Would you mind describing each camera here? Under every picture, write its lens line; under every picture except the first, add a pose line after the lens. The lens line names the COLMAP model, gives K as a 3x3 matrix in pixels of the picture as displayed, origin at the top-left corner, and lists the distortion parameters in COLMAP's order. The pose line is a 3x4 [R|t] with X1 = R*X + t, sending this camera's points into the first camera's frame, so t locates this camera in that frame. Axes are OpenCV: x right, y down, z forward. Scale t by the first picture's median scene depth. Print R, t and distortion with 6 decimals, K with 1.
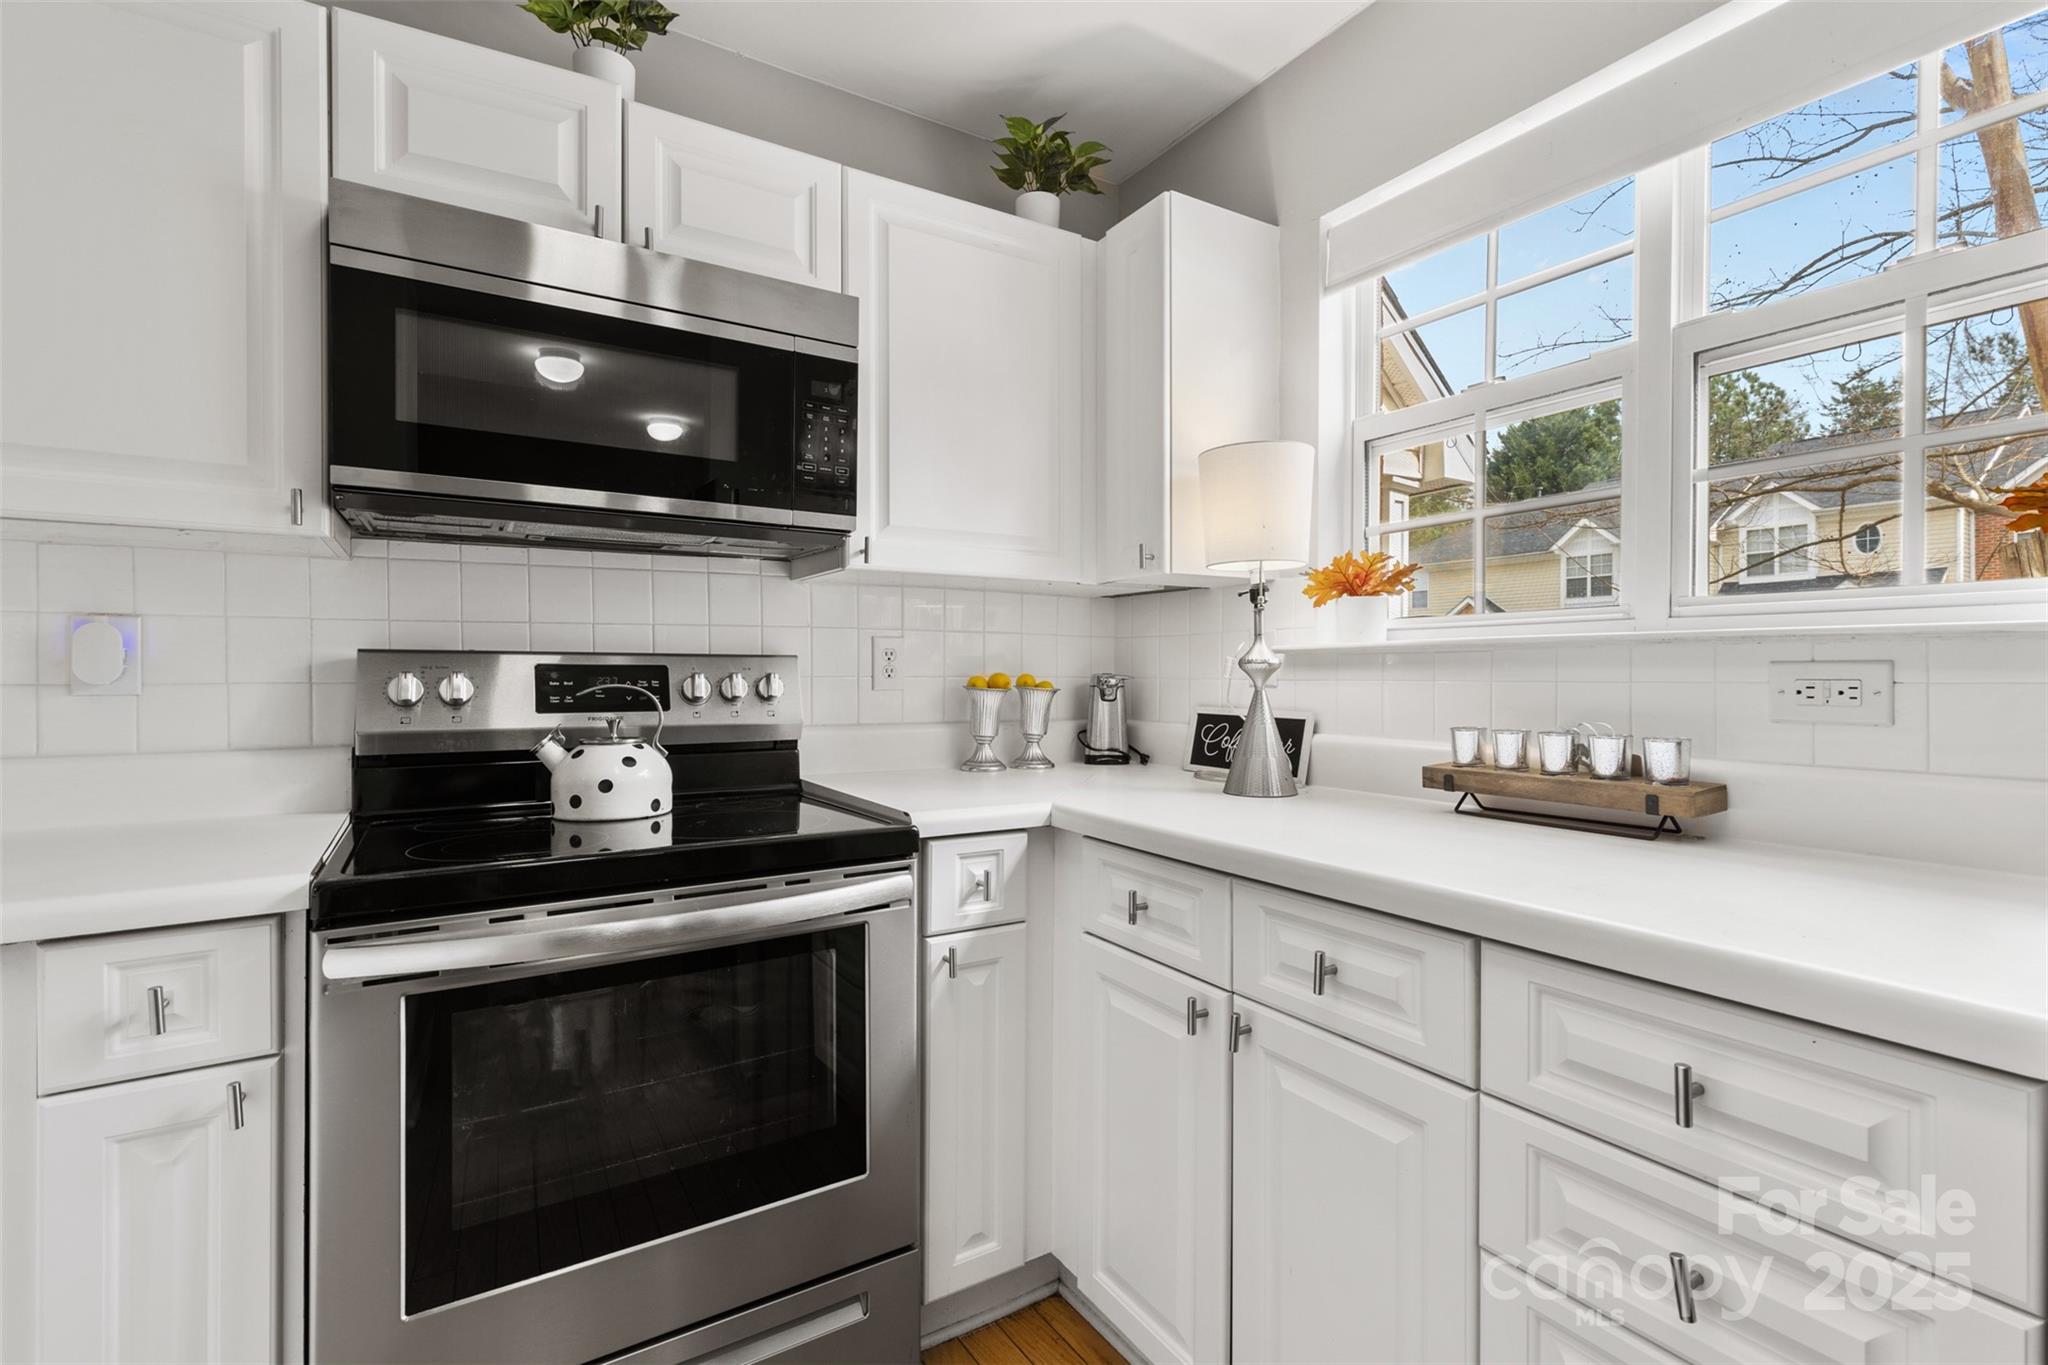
lens RADIAL K [[919.9, 0, 1007.4], [0, 919.9, 678.3], [0, 0, 1]] dist [0.008120, -0.002458]
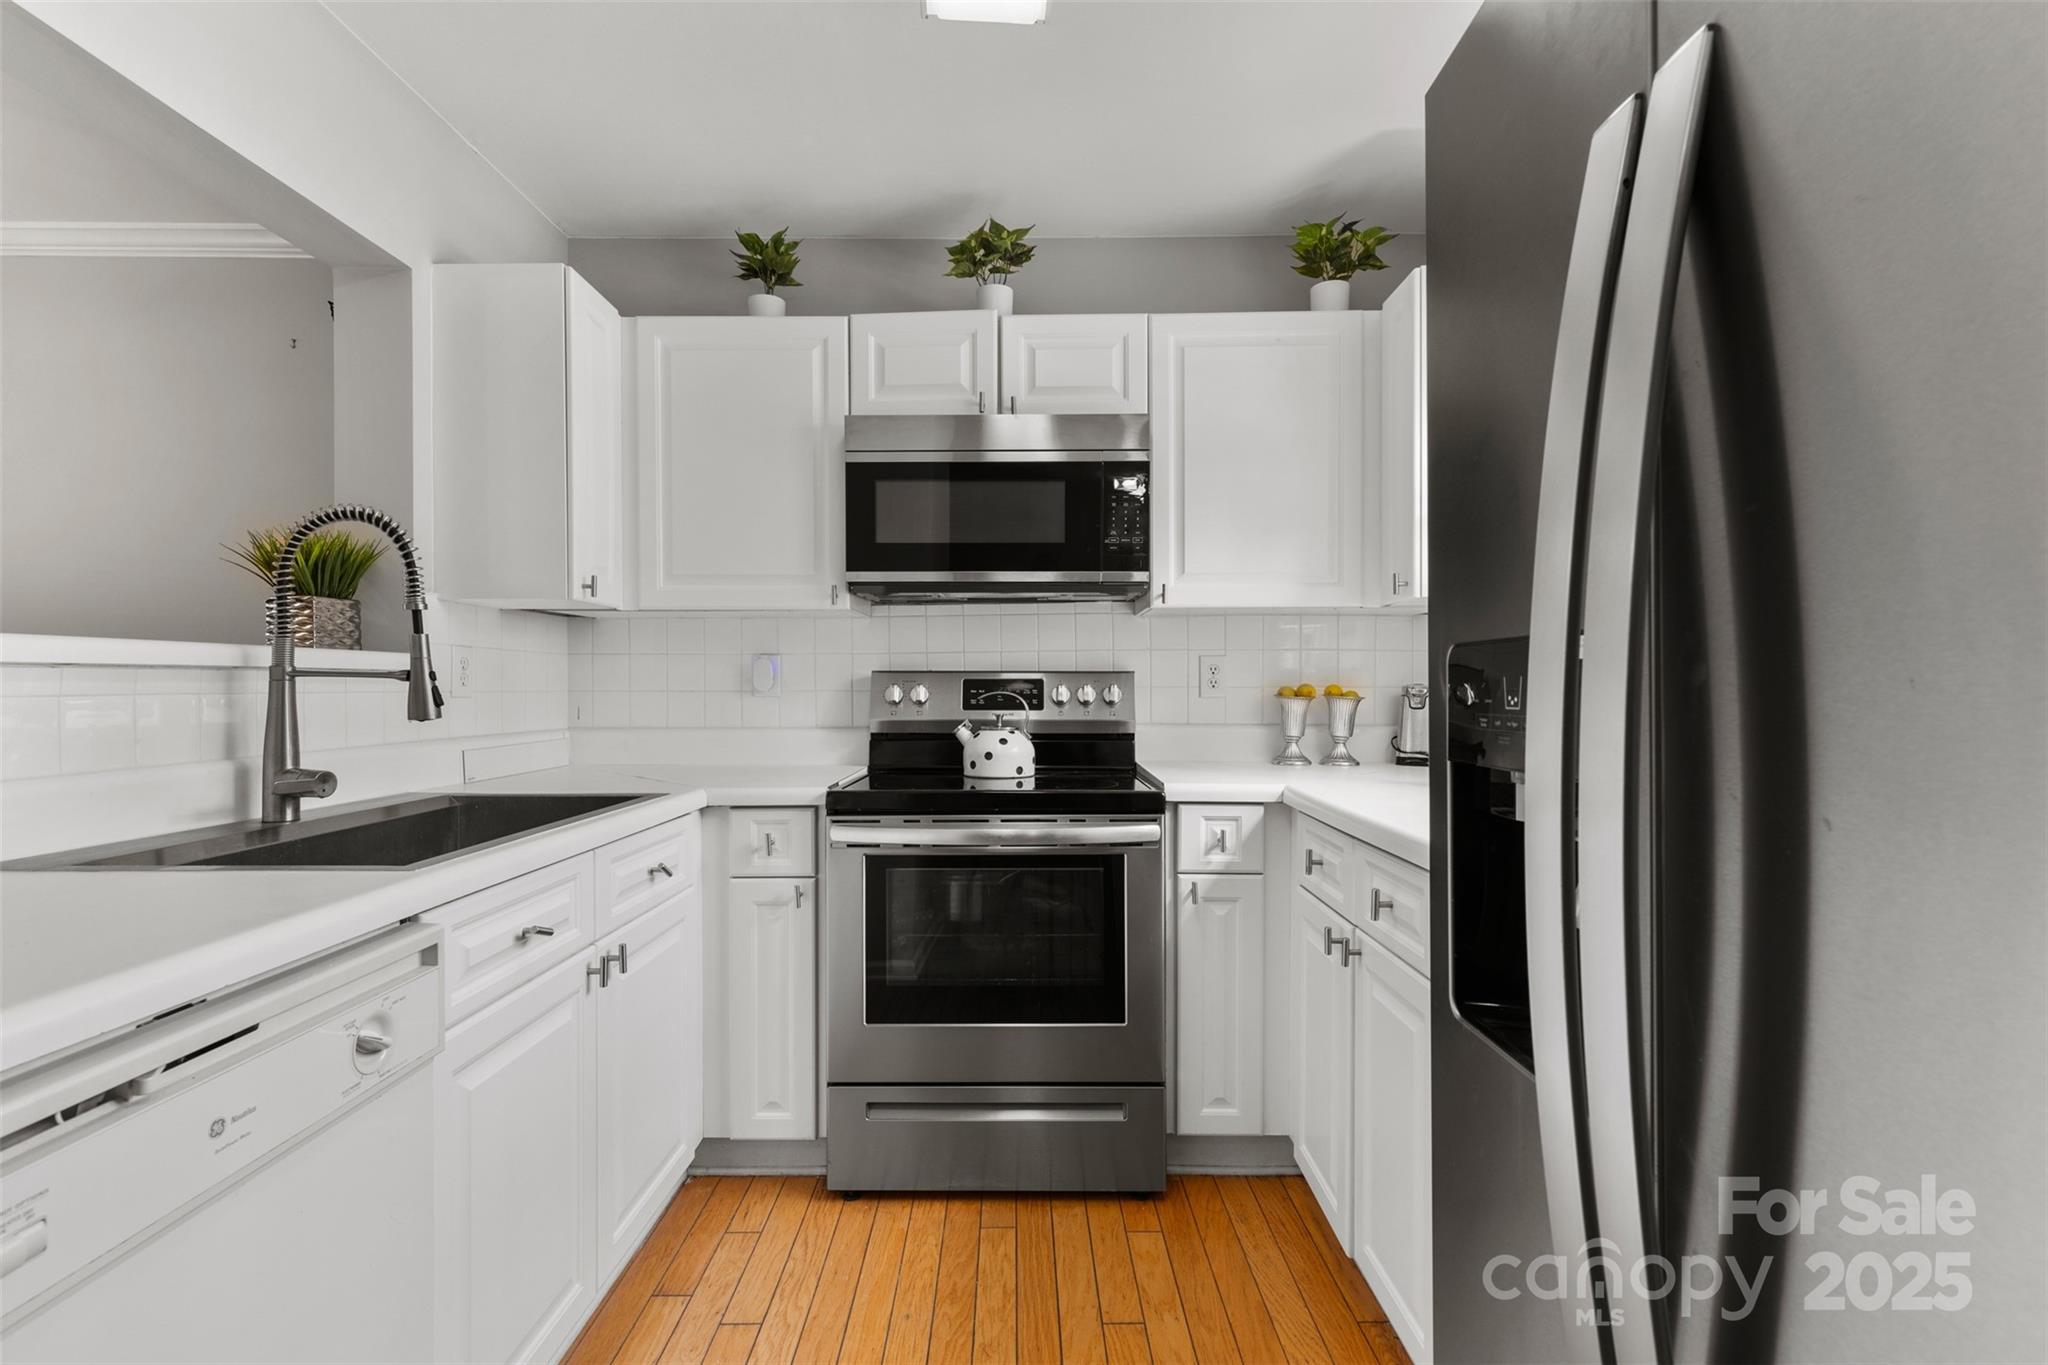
lens RADIAL K [[919.9, 0, 1008.1], [0, 919.9, 699.5], [0, 0, 1]] dist [0.008120, -0.002458]
pose [[0.841559, 0.007168, -0.540118, 0.430965], [-0.001052, 0.999932, 0.011631, 0.001451], [0.540165, -0.009220, 0.841509, -0.301010]]
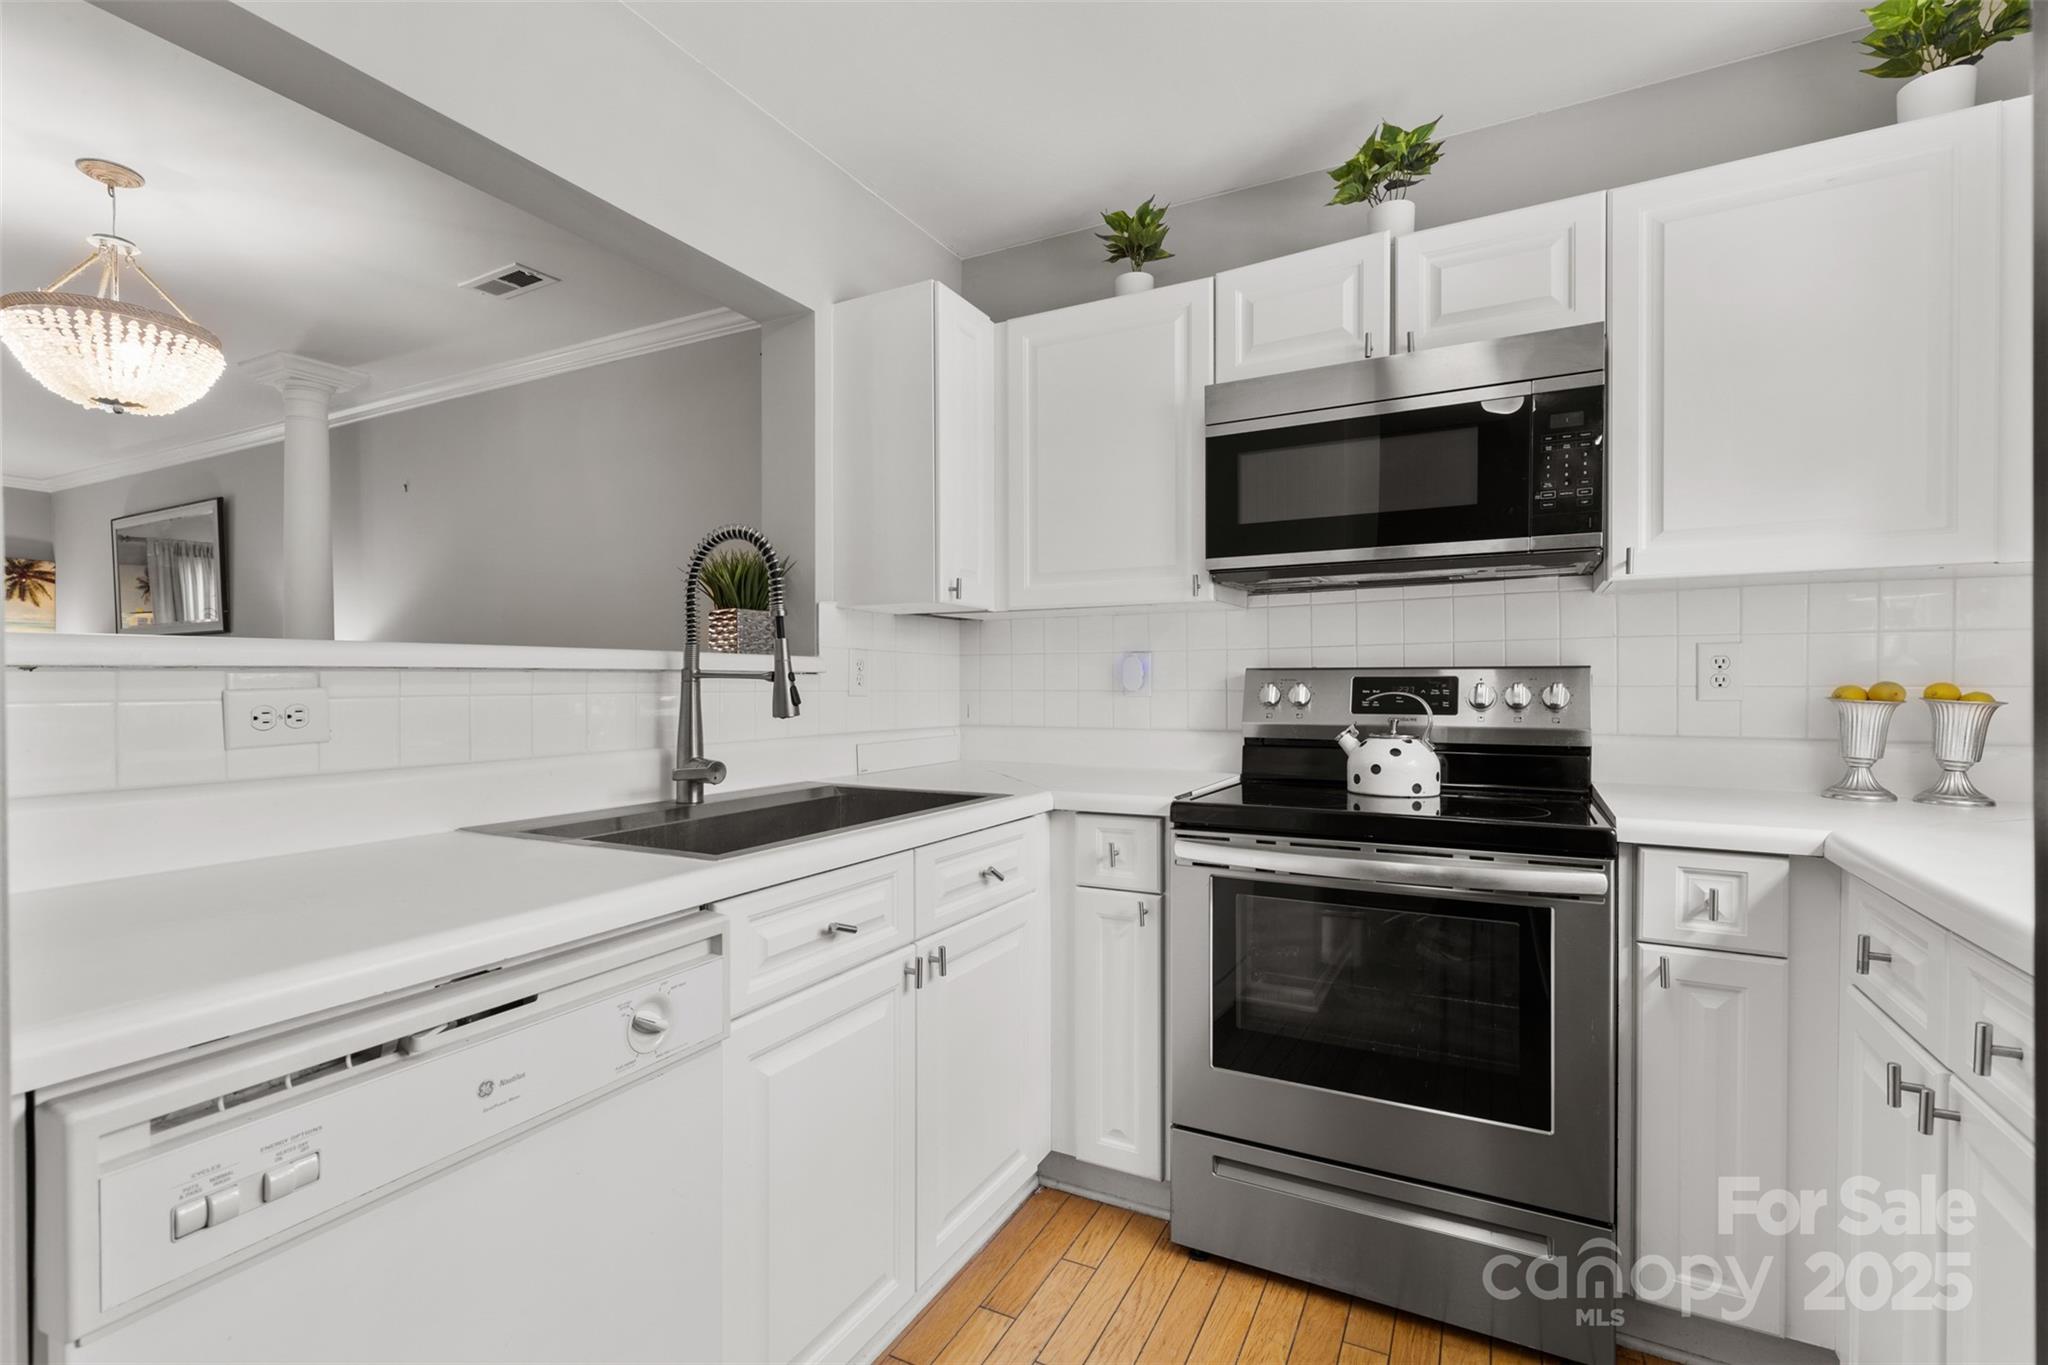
lens RADIAL K [[919.9, 0, 1013.6], [0, 919.9, 699.3], [0, 0, 1]] dist [0.008120, -0.002458]
pose [[0.499432, 0.011935, -0.866271, 0.432235], [-0.001099, 0.999913, 0.013143, 0.000095], [0.866352, -0.005612, 0.499402, -0.104061]]
